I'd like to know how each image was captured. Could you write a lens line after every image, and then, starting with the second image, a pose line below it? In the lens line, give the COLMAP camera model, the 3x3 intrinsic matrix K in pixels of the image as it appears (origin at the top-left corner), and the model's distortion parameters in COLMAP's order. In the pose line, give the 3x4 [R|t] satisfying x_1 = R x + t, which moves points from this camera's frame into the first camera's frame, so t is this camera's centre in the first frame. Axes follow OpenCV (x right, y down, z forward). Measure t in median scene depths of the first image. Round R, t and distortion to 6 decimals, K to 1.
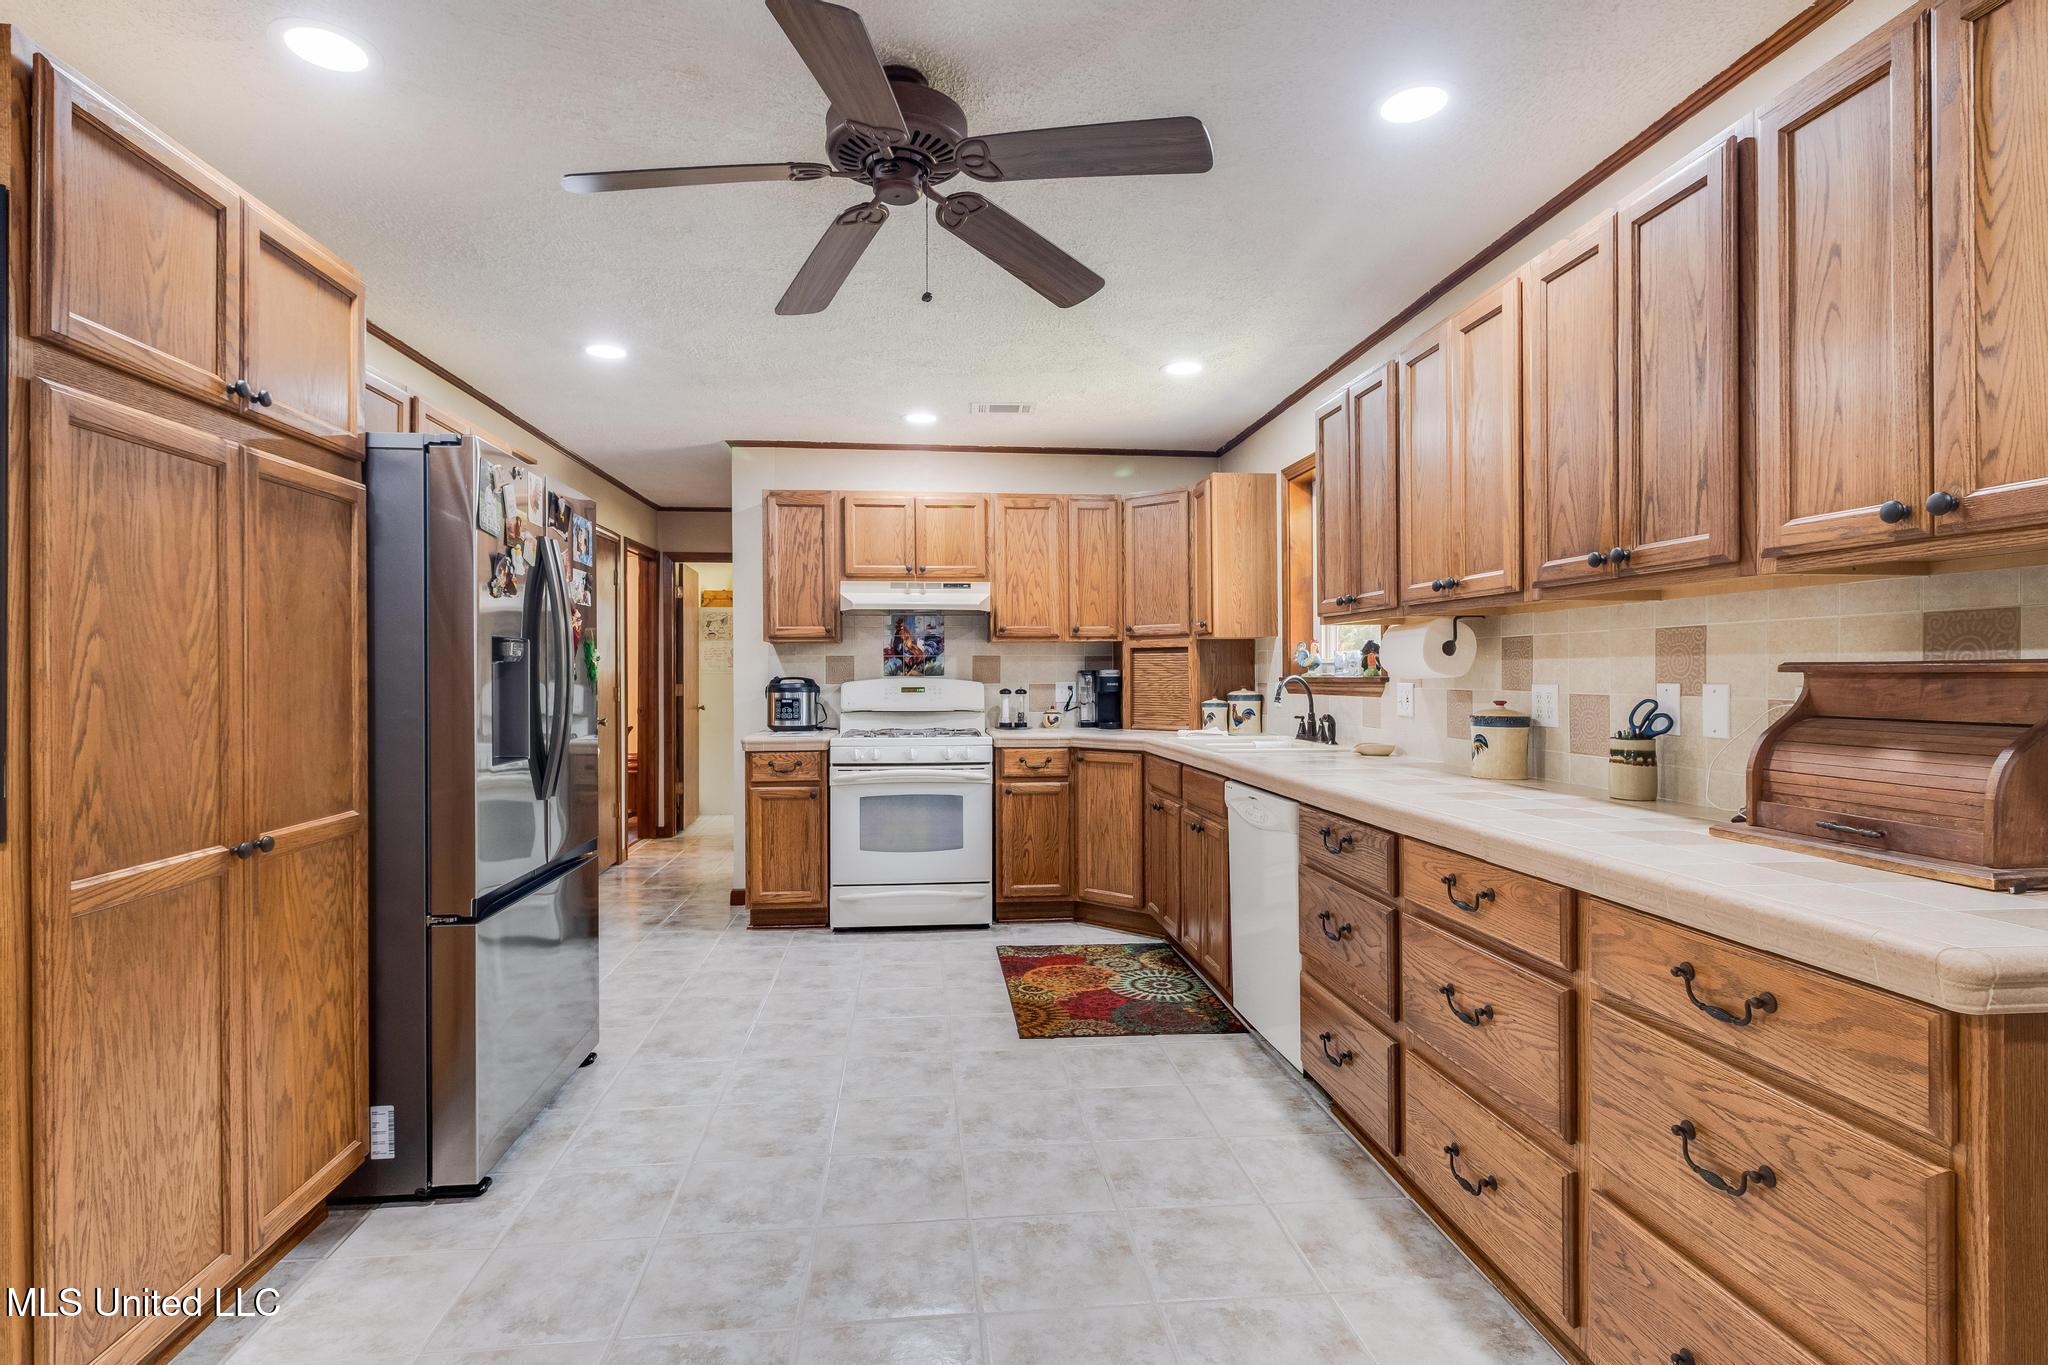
lens RADIAL K [[1018.2, 0, 1021.6], [0, 1018.2, 644.0], [0, 0, 1]] dist [-0.001437, -0.001038]
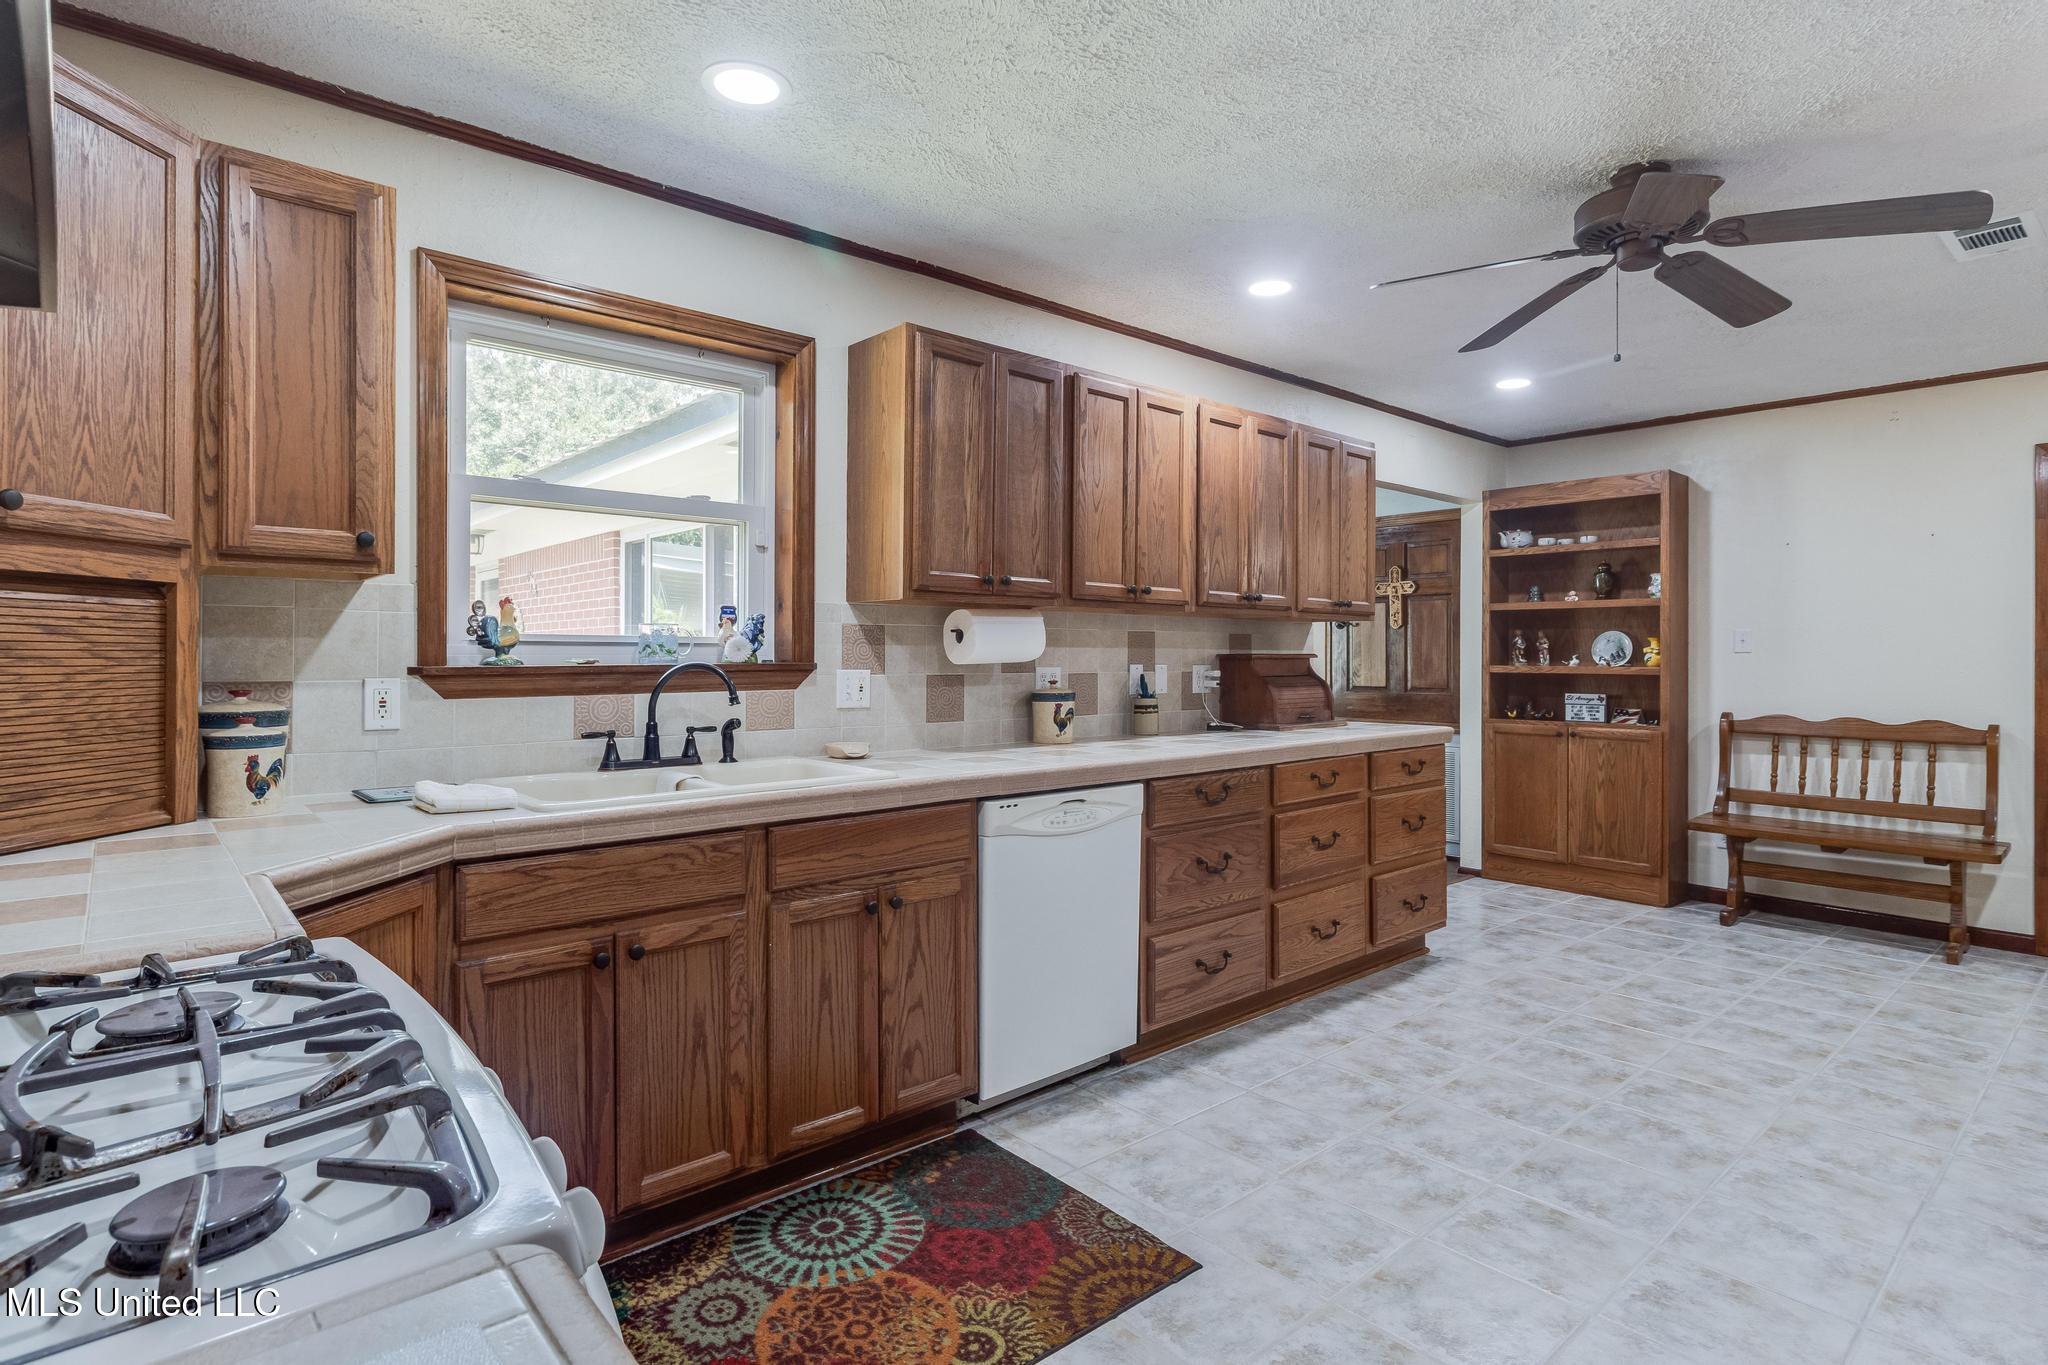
lens RADIAL K [[1018.2, 0, 1021.6], [0, 1018.2, 644.0], [0, 0, 1]] dist [-0.001437, -0.001038]
pose [[-0.569434, 0.013711, 0.821923, -0.606362], [-0.021362, 0.999276, -0.031469, 0.058018], [-0.821760, -0.035477, -0.568729, 1.992129]]
